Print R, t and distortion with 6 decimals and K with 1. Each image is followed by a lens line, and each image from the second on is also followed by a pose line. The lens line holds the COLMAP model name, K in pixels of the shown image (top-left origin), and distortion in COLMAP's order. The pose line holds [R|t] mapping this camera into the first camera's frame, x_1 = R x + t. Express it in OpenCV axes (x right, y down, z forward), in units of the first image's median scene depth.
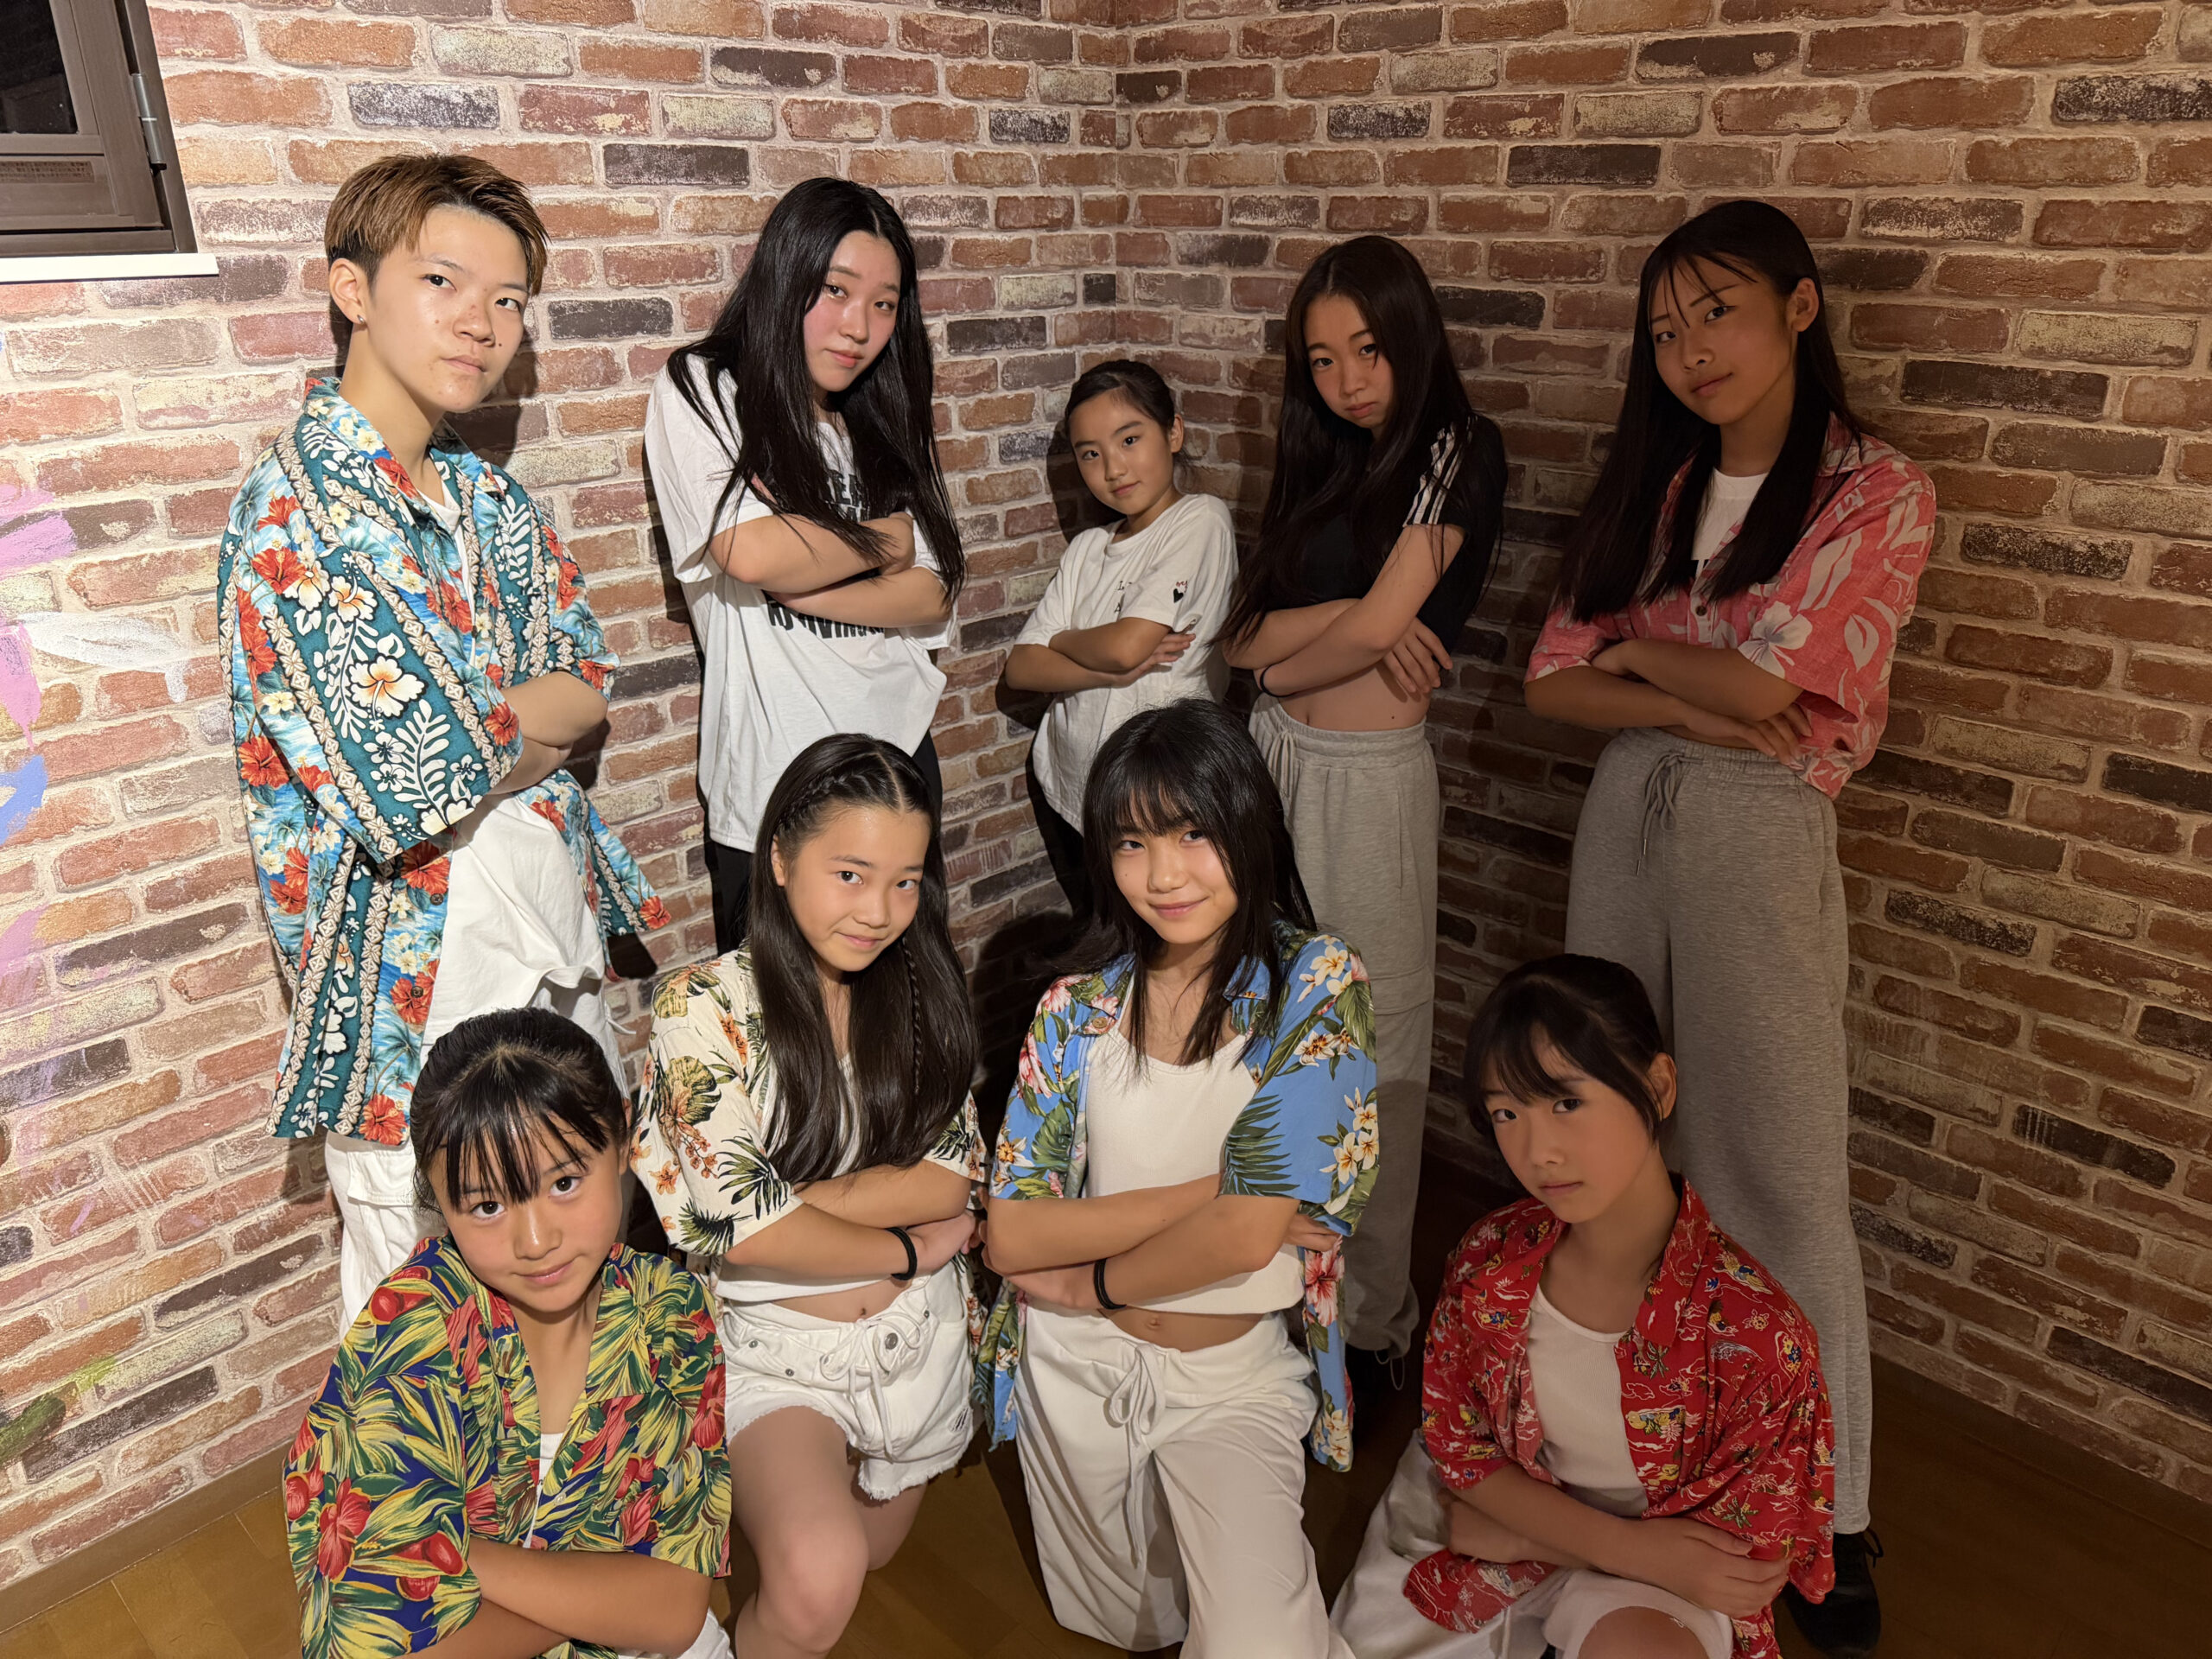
lens RADIAL K [[1579.7, 0, 1113.0], [0, 1579.7, 841.0], [0, 0, 1]] dist [0.007117, -0.014367]
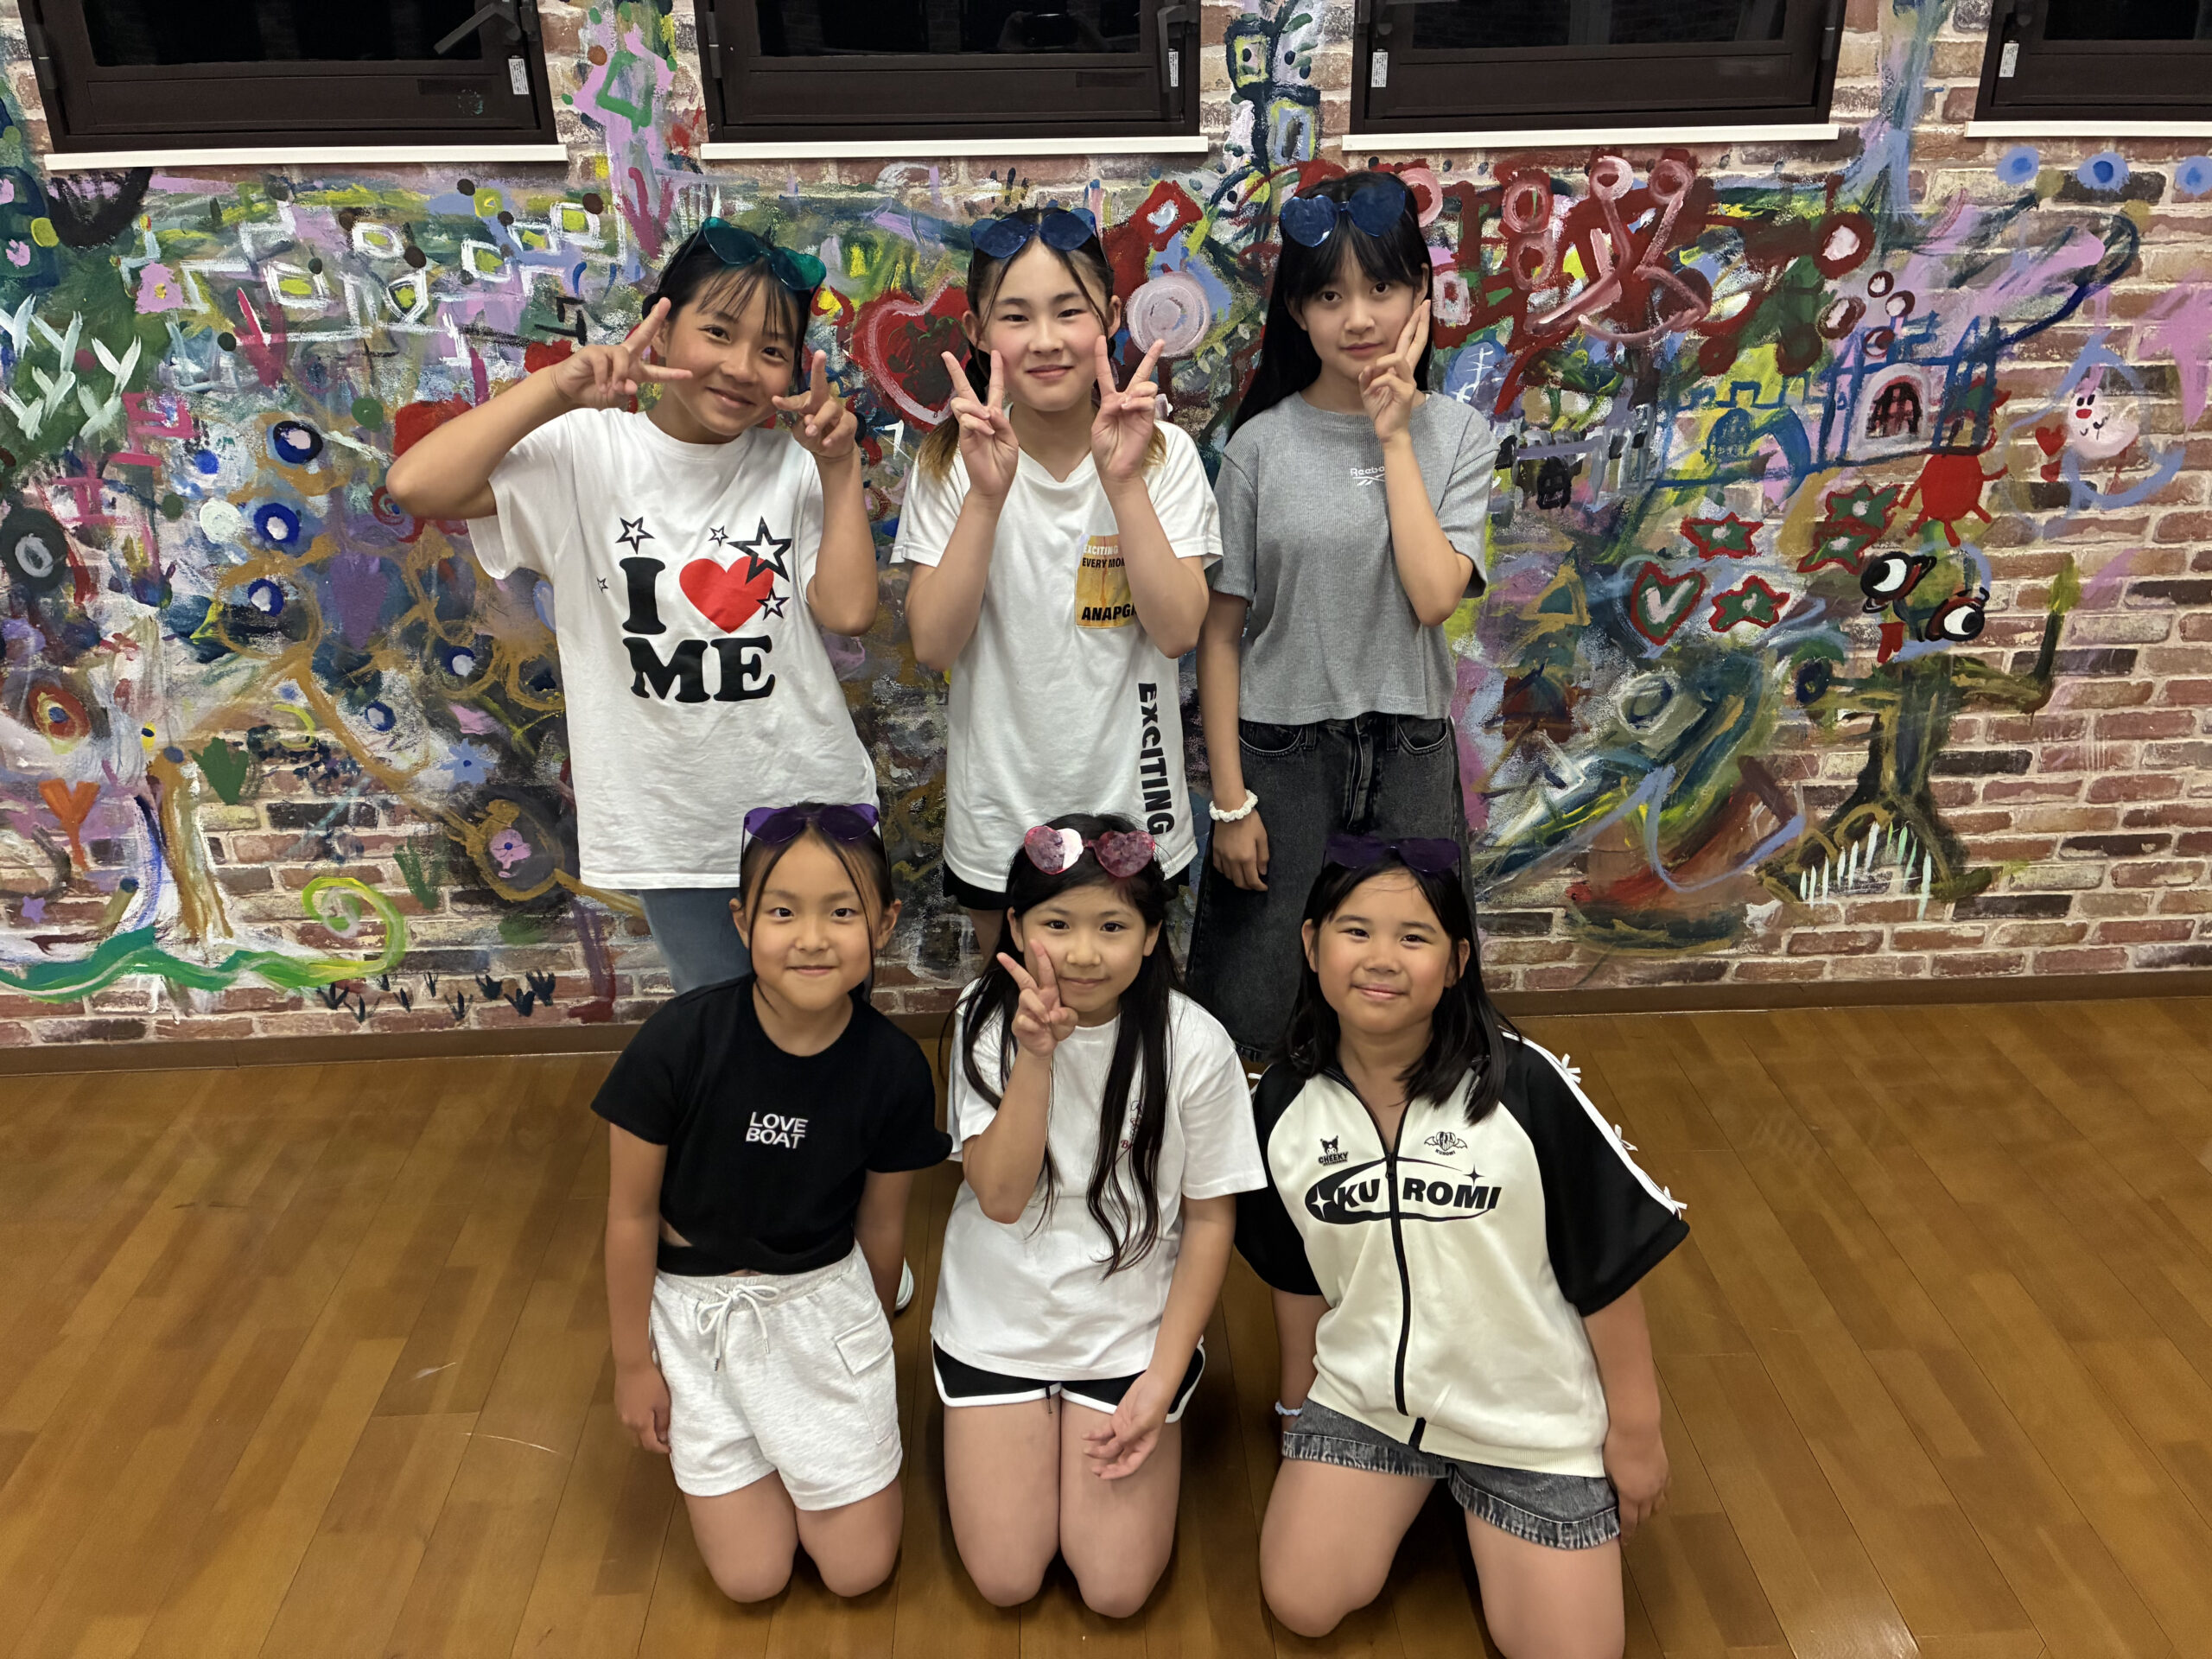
lens RADIAL K [[1710.8, 0, 1110.0], [0, 1710.8, 841.4], [0, 0, 1]] dist [0.034018, -0.030762]
pose [[0.713852, 0.296469, -0.634446, -0.222214], [-0.253643, 0.953912, 0.160363, 0.265457], [0.652749, 0.046447, 0.756149, -0.798577]]
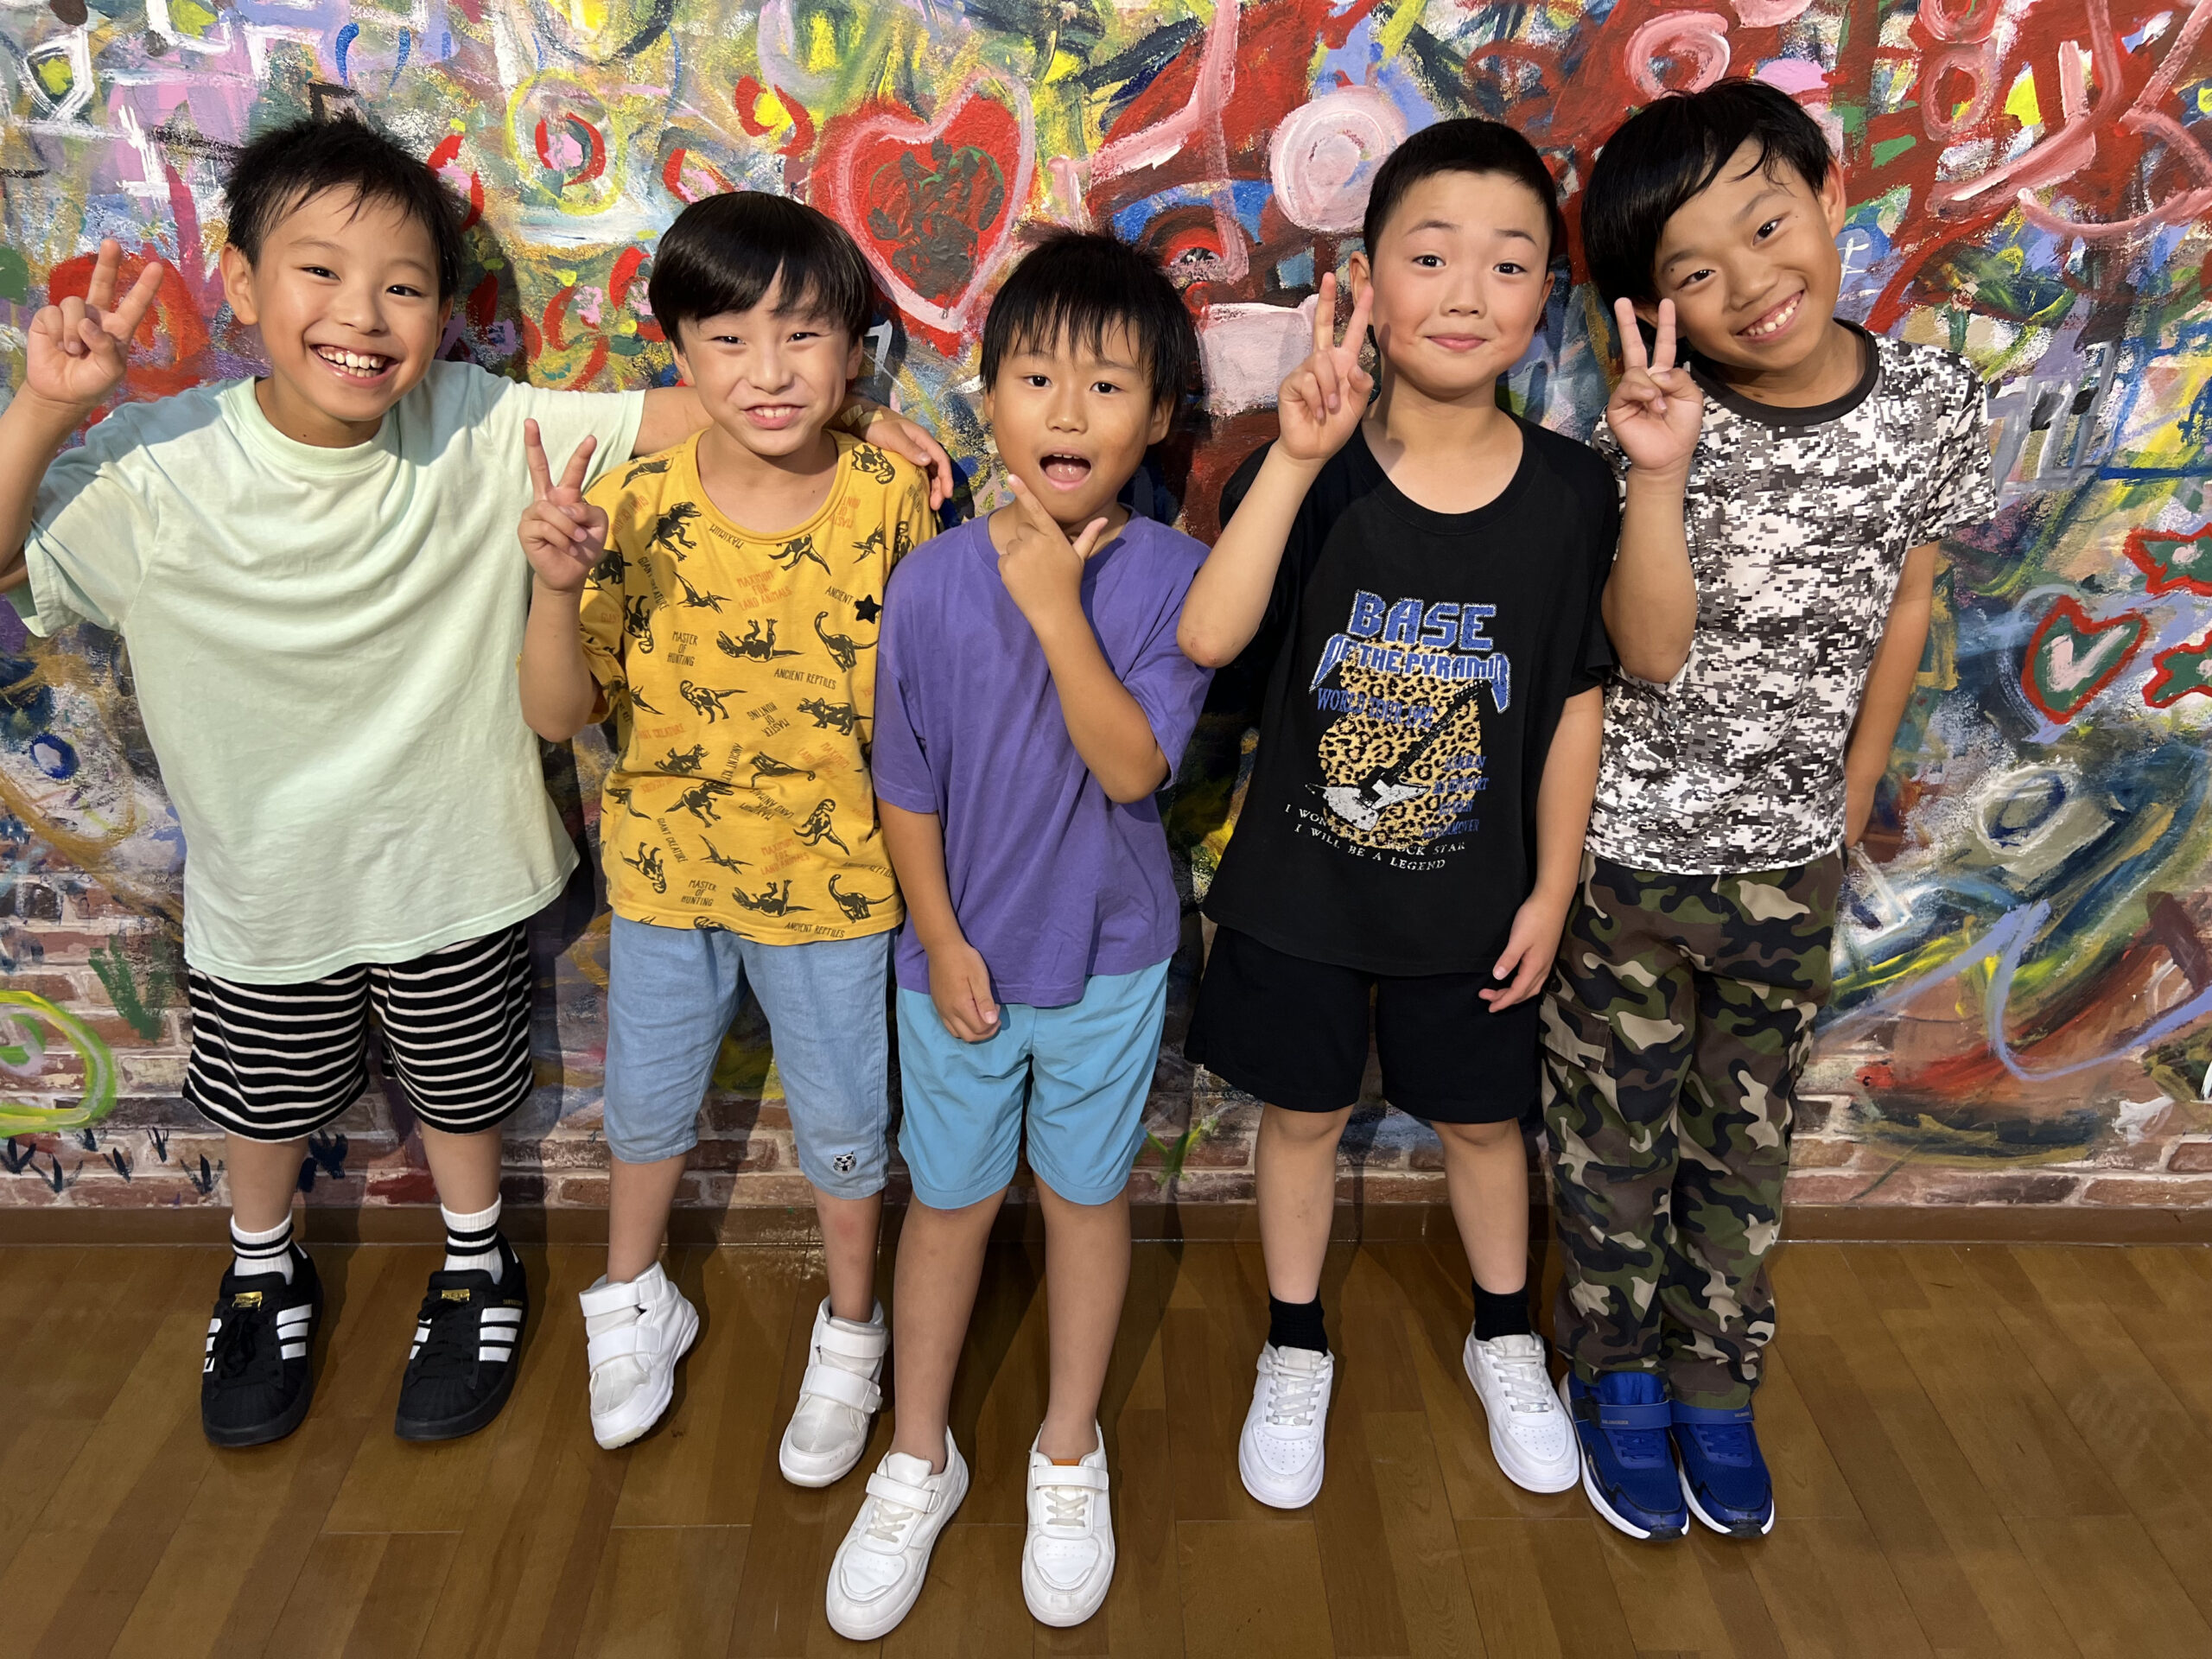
lens RADIAL K [[1698.8, 0, 1098.2], [0, 1698.8, 836.4], [0, 0, 1]] dist [0.056938, -0.067556]
pose [[0.700370, 0.350264, -0.621930, -0.640872], [-0.292578, 0.935632, 0.197459, 0.246987], [0.651061, 0.043669, 0.757768, -0.432839]]
